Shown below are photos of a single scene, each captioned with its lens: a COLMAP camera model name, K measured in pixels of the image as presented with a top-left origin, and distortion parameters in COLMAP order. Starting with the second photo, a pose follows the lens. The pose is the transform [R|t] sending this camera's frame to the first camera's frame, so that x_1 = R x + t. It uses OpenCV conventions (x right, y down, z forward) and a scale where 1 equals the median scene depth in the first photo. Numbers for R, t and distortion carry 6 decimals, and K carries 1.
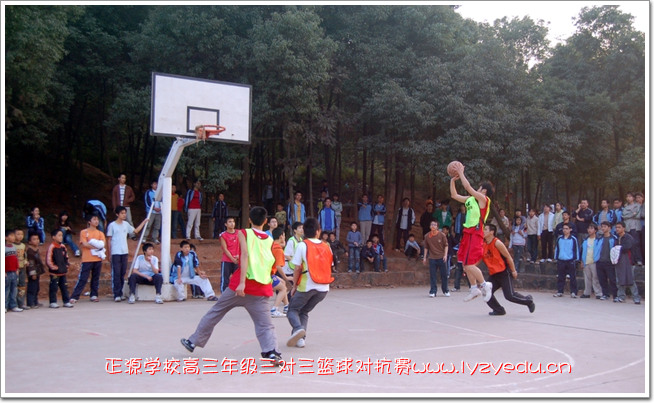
lens RADIAL K [[722.2, 0, 327.6], [0, 722.2, 202.0], [0, 0, 1]] dist [-0.034119, 0.000000]
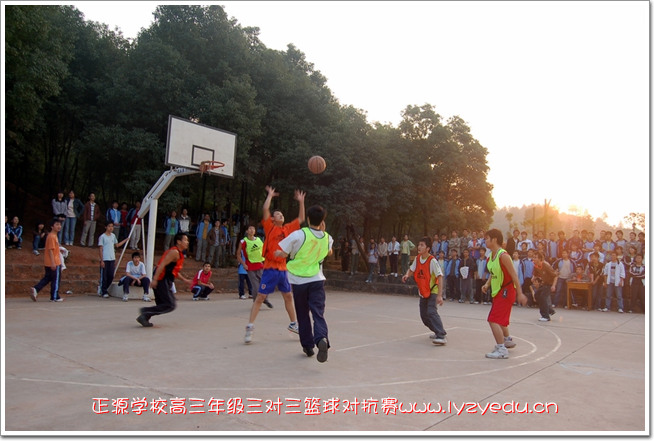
lens RADIAL K [[529.6, 0, 314.6], [0, 529.6, 207.2], [0, 0, 1]] dist [-0.004319, -0.003334]
pose [[0.941947, 0.062863, 0.329826, -0.220751], [-0.047411, 0.997377, -0.054693, 0.013239], [-0.332399, 0.035881, 0.942456, 0.040077]]
